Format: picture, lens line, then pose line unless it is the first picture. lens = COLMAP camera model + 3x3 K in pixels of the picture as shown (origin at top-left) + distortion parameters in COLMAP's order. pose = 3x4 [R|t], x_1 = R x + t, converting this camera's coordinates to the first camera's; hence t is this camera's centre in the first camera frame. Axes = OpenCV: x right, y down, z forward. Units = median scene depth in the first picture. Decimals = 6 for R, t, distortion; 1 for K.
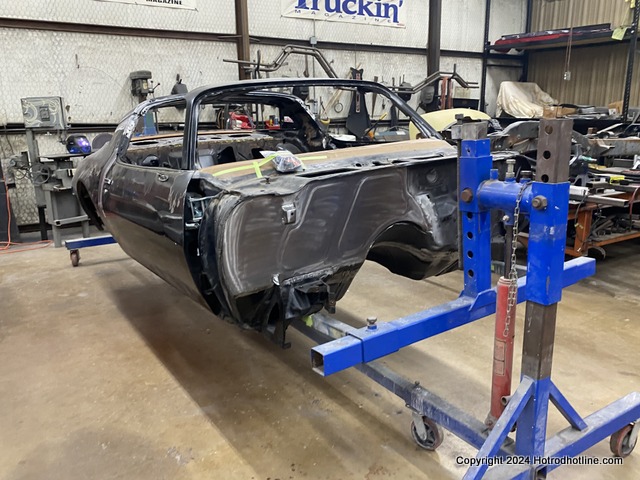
lens RADIAL K [[541.6, 0, 319.5], [0, 541.6, 237.8], [0, 0, 1]] dist [0.018173, 0.004441]
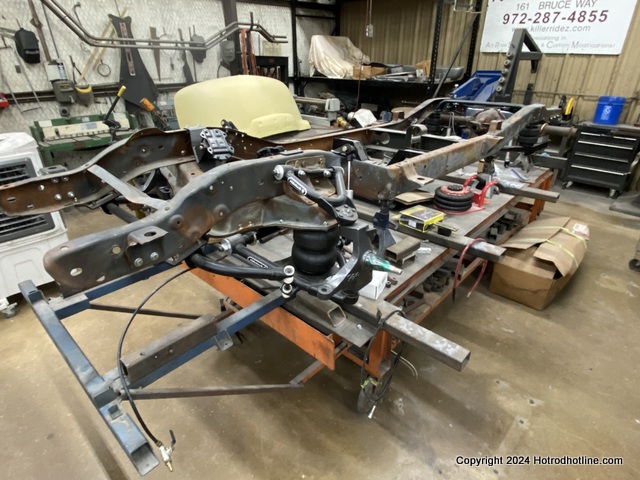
lens RADIAL K [[377.1, 0, 319.1], [0, 377.1, 241.6], [0, 0, 1]] dist [0.004624, -0.002926]
pose [[0.967216, -0.114417, 0.226721, 0.172690], [0.059865, 0.970321, 0.234294, -0.102644], [-0.246799, -0.213040, 0.945359, 0.334733]]
